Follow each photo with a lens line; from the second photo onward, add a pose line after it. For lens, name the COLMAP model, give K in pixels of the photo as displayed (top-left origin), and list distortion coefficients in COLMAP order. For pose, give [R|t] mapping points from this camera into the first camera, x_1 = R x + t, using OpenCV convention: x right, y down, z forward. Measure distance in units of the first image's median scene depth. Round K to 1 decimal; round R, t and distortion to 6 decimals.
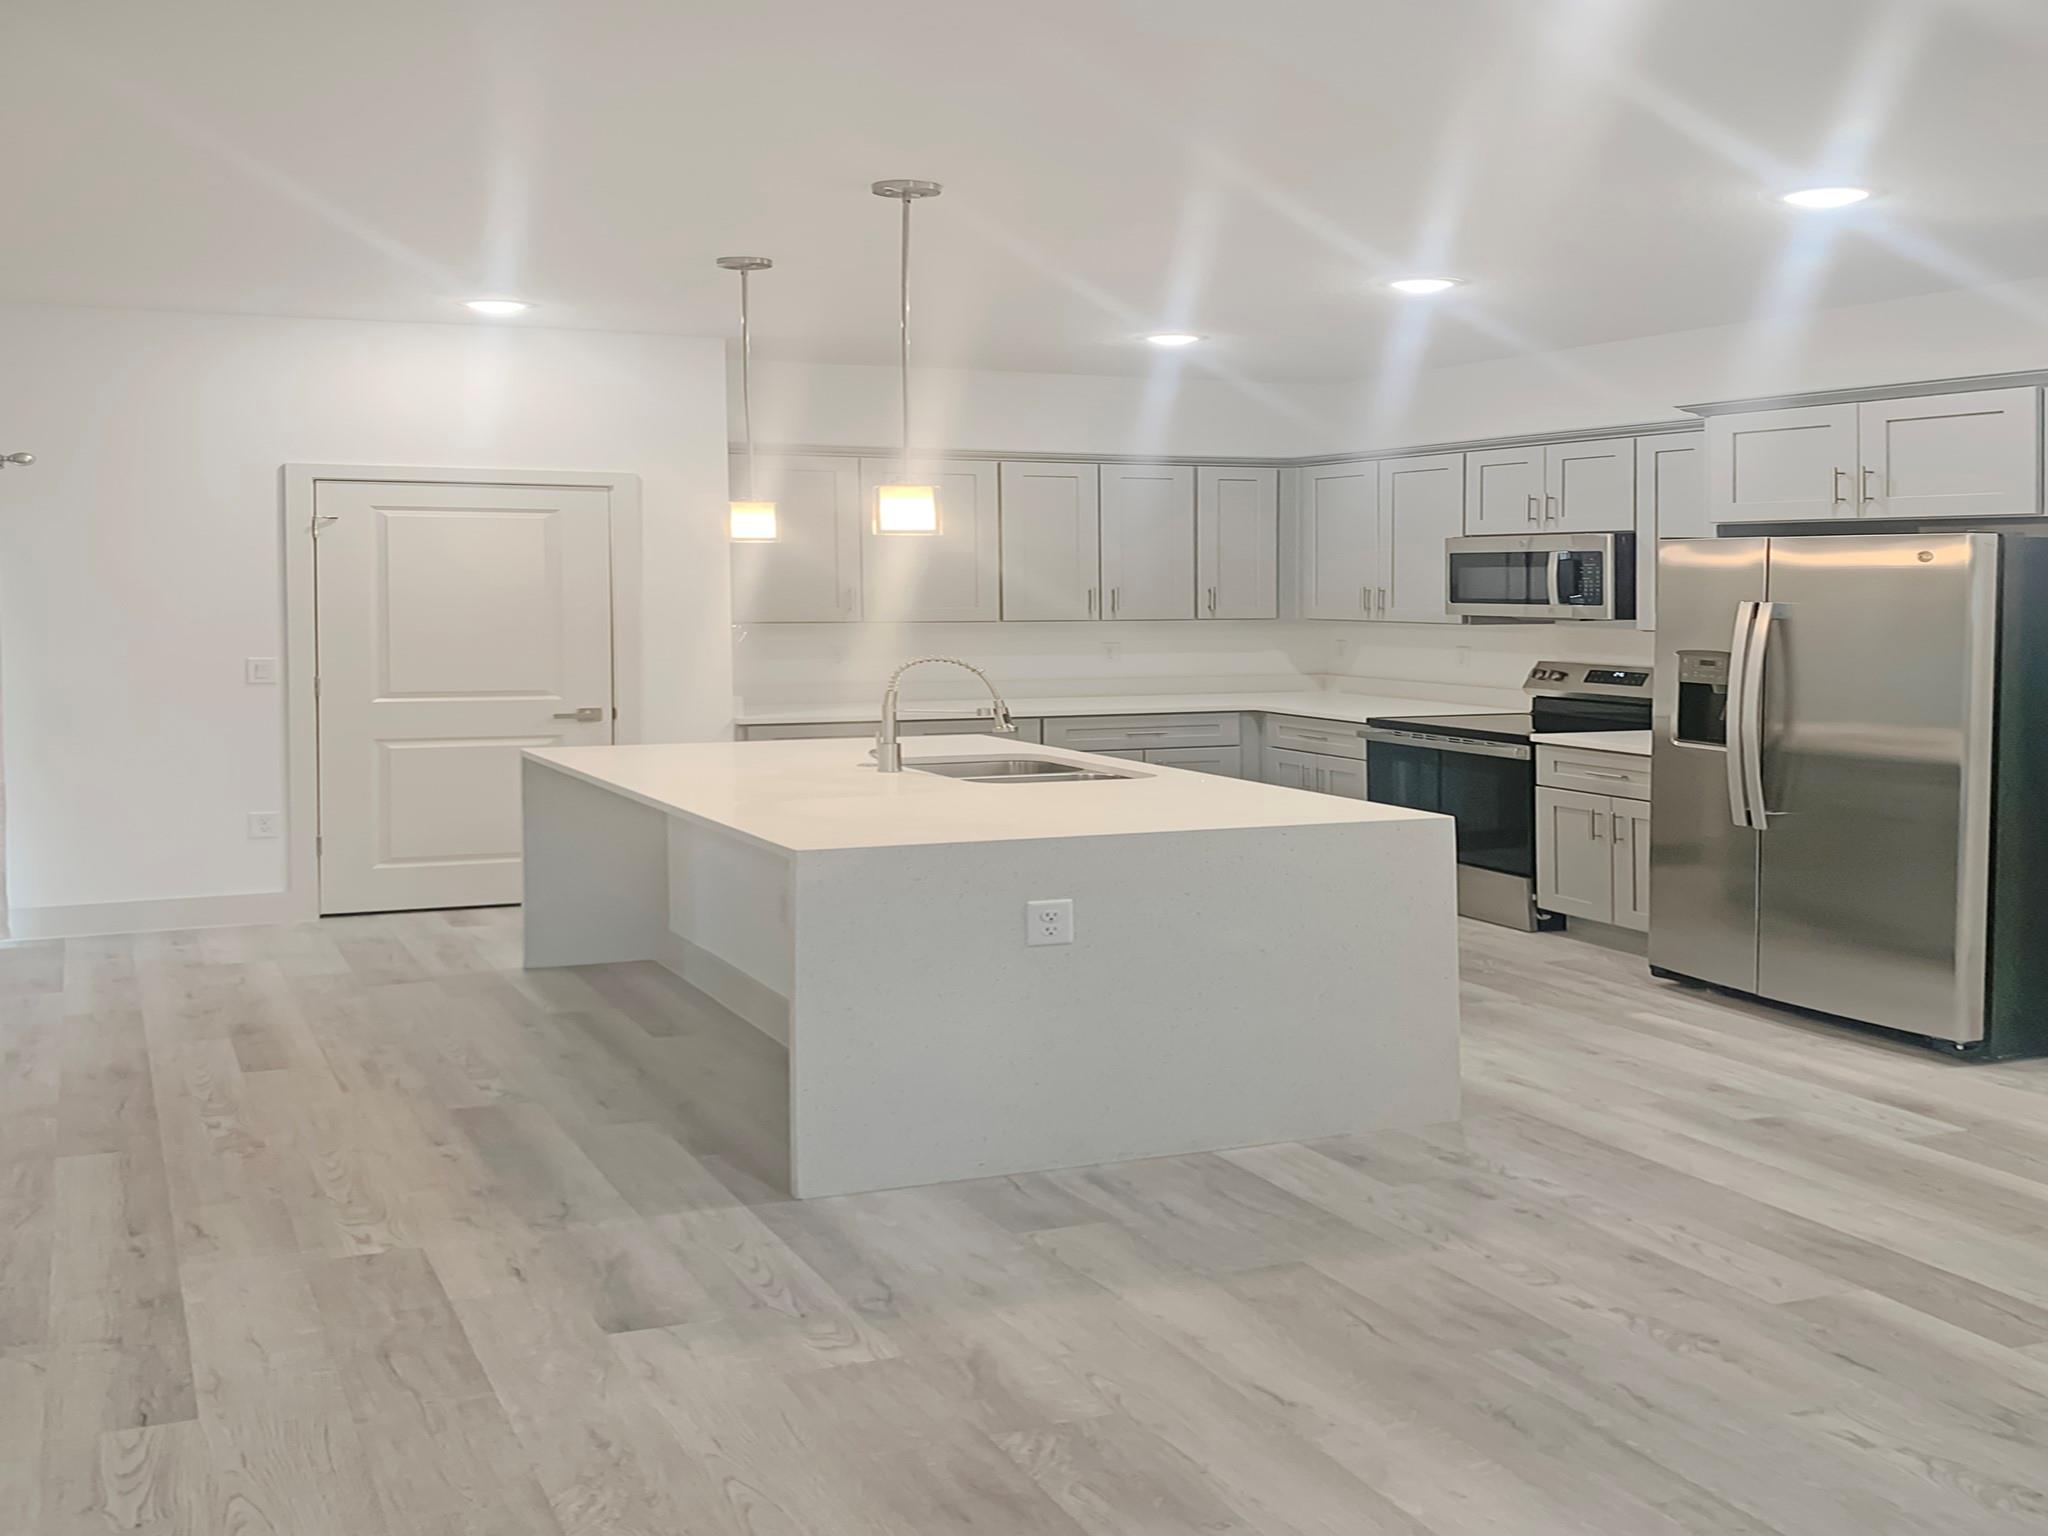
lens RADIAL K [[2082.6, 0, 1110.1], [0, 2082.6, 719.4], [0, 0, 1]] dist [0.067187, -0.127076]
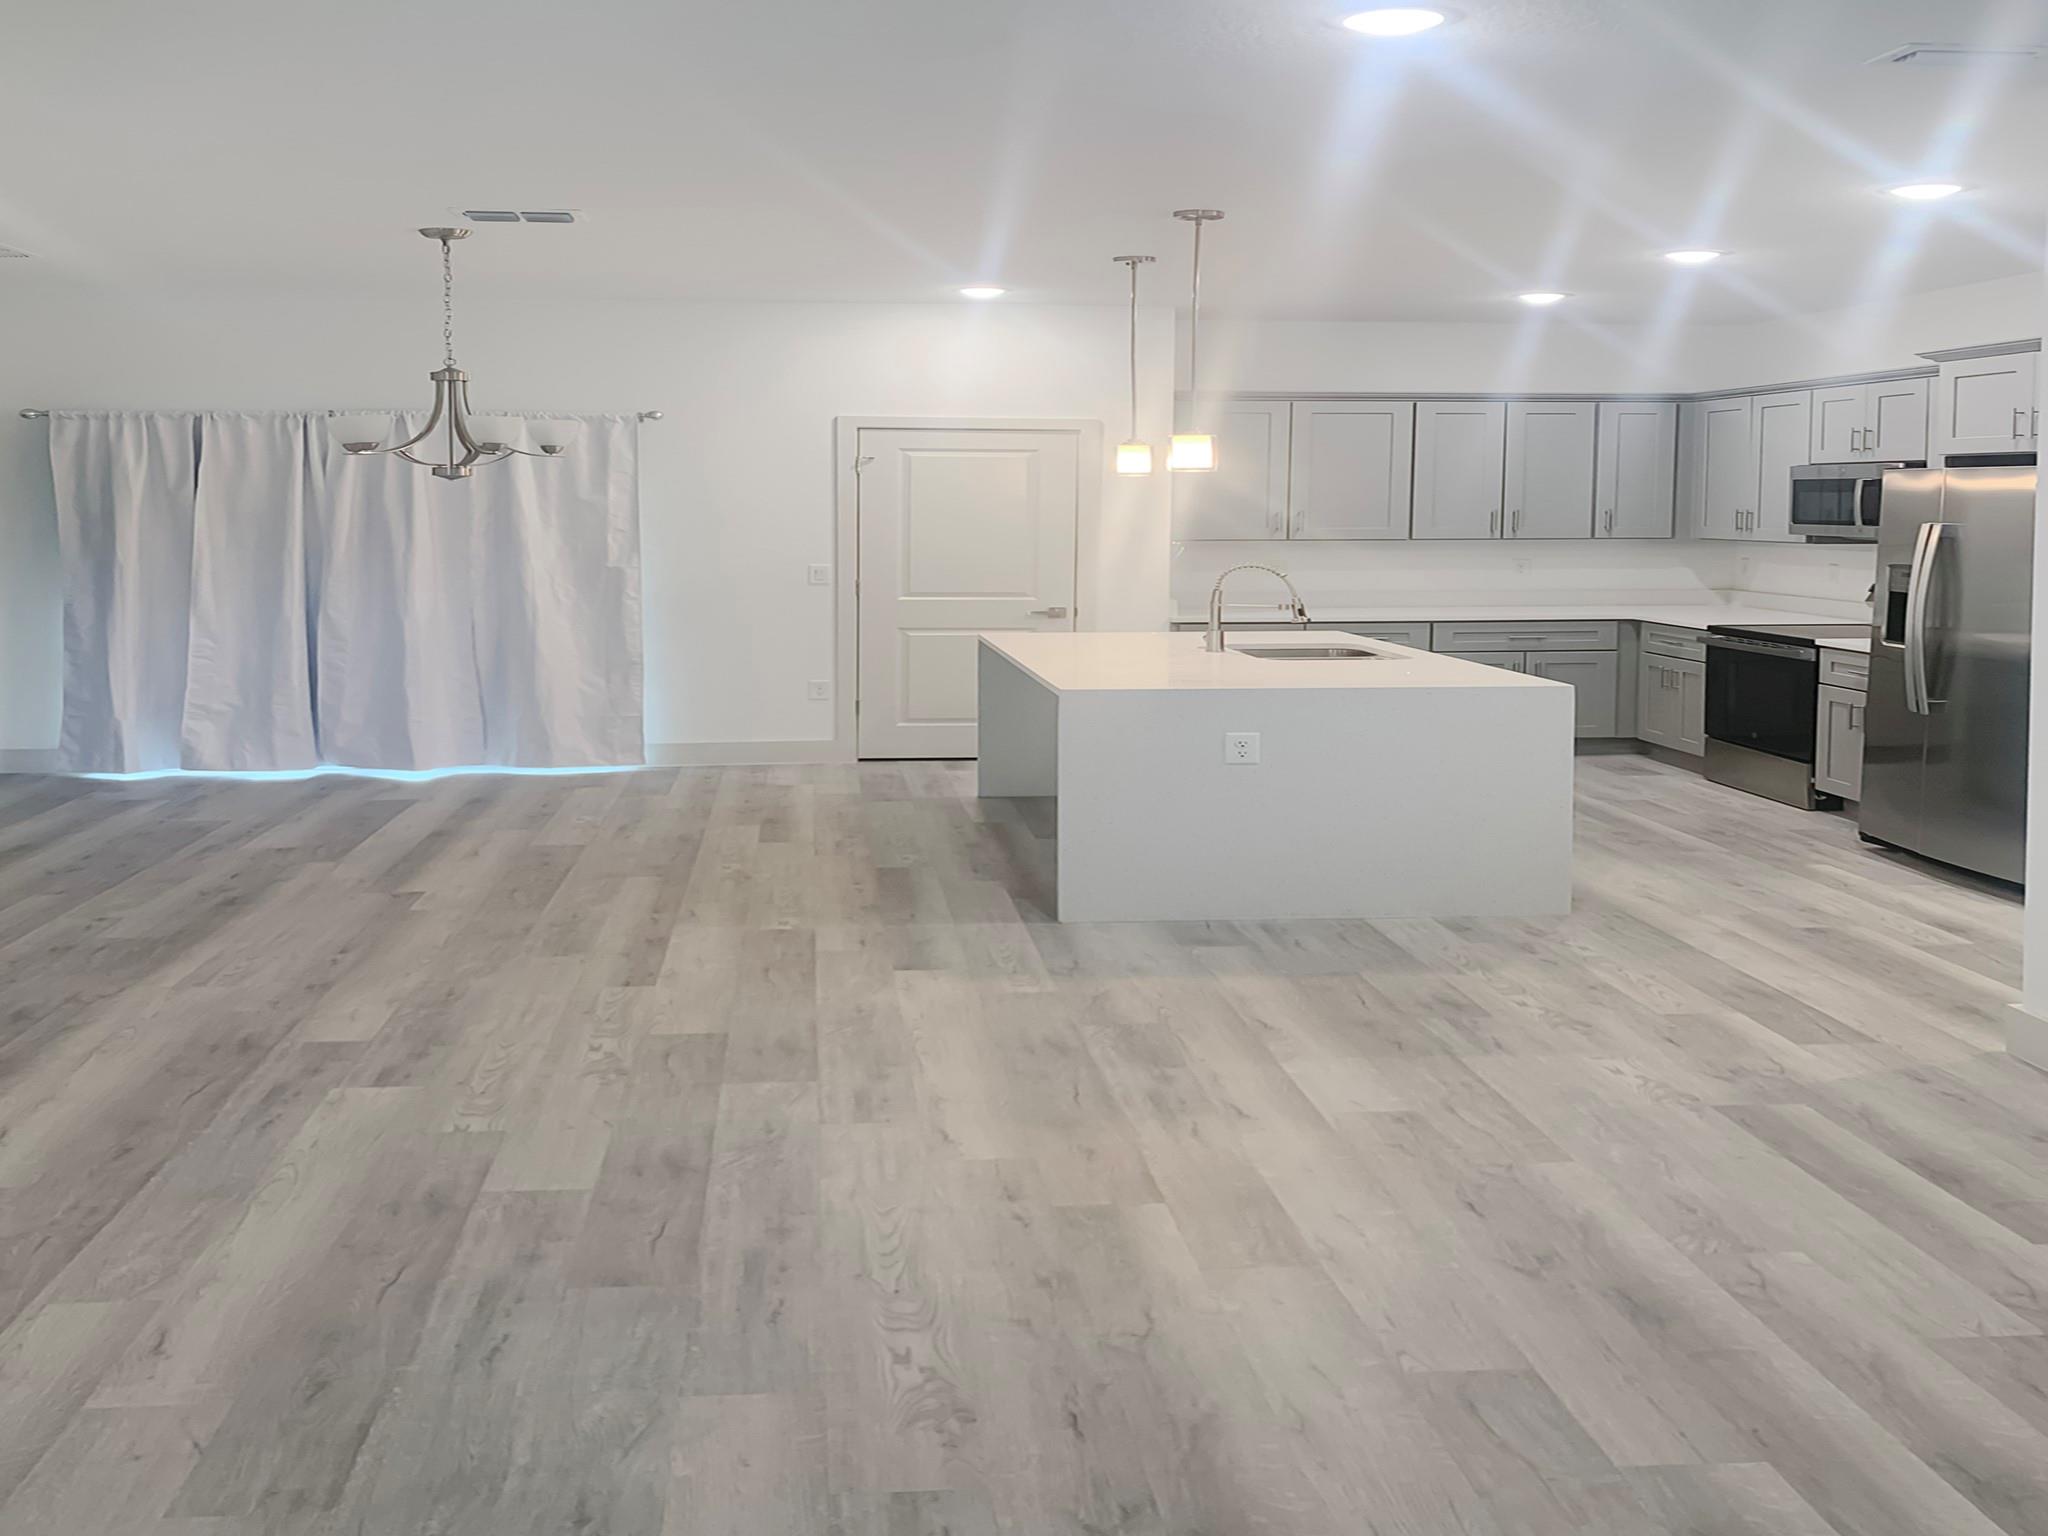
lens RADIAL K [[2082.6, 0, 1110.1], [0, 2082.6, 719.4], [0, 0, 1]] dist [0.067187, -0.127076]
pose [[0.953597, 0.031000, -0.299485, 0.183709], [-0.020027, 0.999013, 0.039641, 0.013929], [0.300418, -0.031804, 0.953277, -0.224884]]
